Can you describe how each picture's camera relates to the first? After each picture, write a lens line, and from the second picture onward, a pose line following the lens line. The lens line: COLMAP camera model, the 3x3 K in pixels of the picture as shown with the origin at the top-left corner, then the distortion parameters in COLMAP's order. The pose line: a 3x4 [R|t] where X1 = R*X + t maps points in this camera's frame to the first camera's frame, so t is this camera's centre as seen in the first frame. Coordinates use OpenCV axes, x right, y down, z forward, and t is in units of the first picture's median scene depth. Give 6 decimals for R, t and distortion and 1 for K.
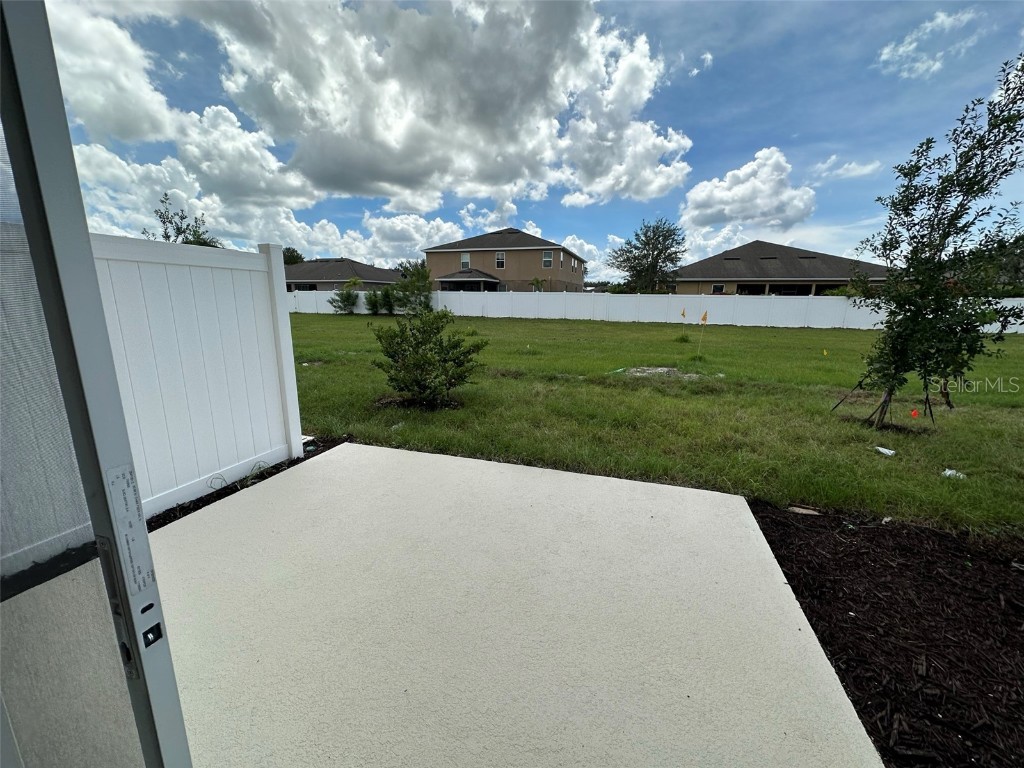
lens RADIAL K [[407.7, 0, 511.0], [0, 407.7, 382.9], [0, 0, 1]] dist [-0.002416, 0.000317]
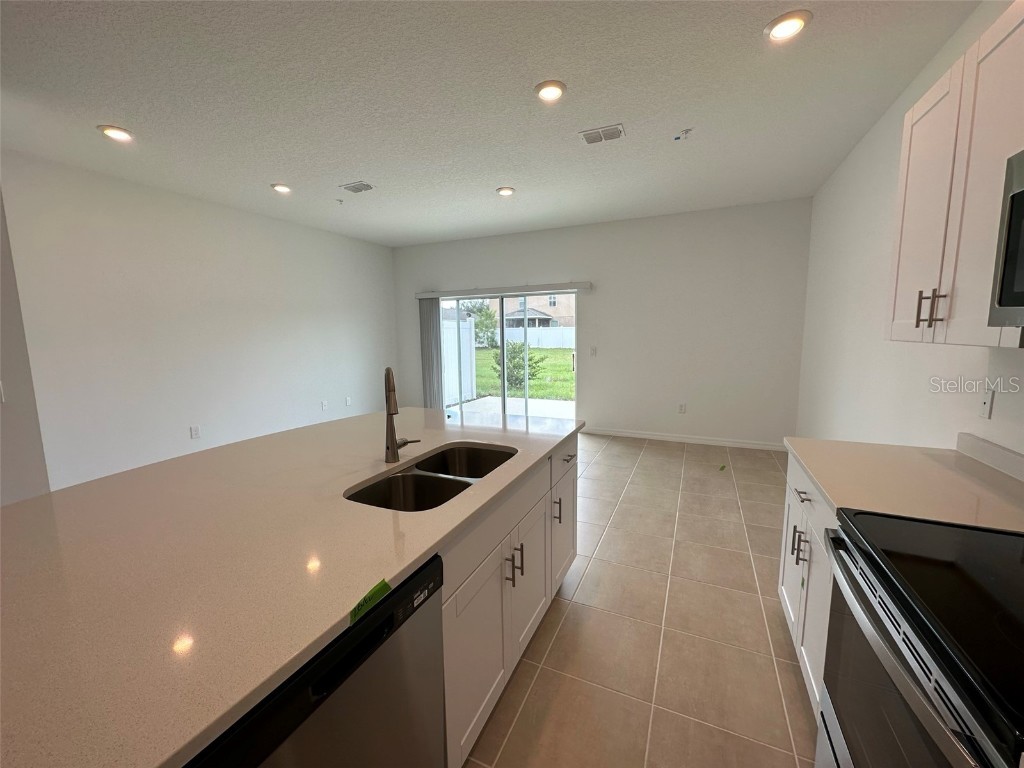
lens RADIAL K [[407.7, 0, 511.0], [0, 407.7, 382.9], [0, 0, 1]] dist [-0.002416, 0.000317]
pose [[0.991858, -0.006305, -0.127194, 0.021485], [-0.003765, 0.996885, -0.078778, 0.188546], [0.127295, 0.078615, 0.988744, -1.012295]]
